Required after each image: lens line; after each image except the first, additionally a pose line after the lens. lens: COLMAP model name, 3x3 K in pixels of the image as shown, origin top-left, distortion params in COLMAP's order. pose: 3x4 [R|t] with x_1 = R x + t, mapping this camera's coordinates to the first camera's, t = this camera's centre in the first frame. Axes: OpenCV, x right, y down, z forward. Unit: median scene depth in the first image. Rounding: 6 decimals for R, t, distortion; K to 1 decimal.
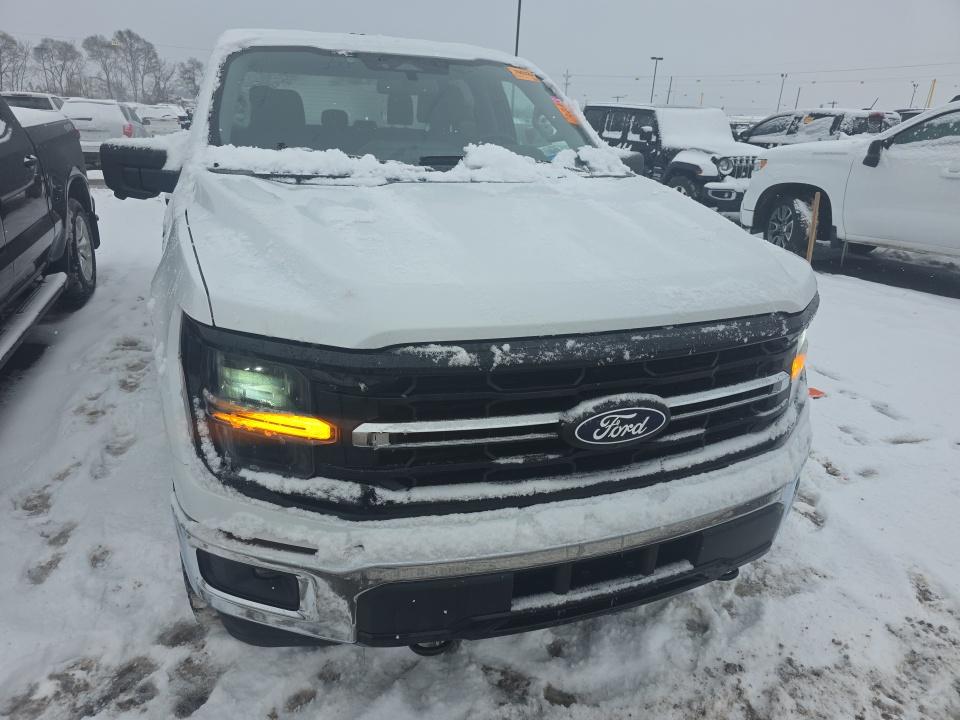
lens RADIAL K [[550.3, 0, 440.3], [0, 550.3, 357.8], [0, 0, 1]] dist [0.041064, -0.025698]
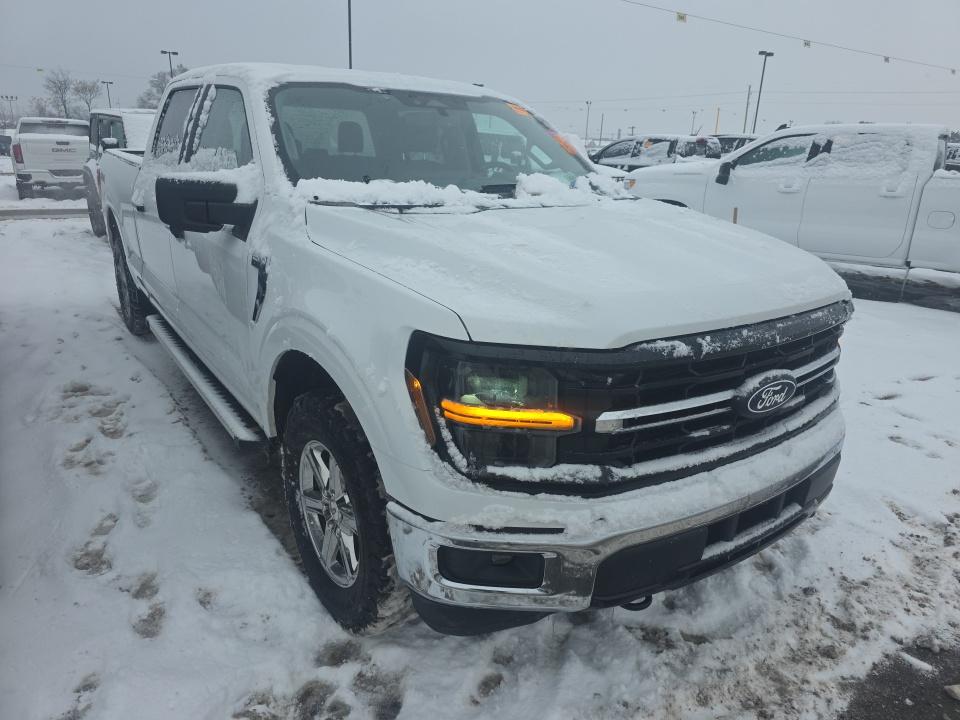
lens RADIAL K [[550.3, 0, 440.3], [0, 550.3, 357.8], [0, 0, 1]] dist [0.041064, -0.025698]
pose [[0.974107, -0.082618, 0.210453, -0.504908], [0.090009, 0.995607, -0.025772, 0.000760], [-0.207399, 0.044048, 0.977264, -0.063022]]
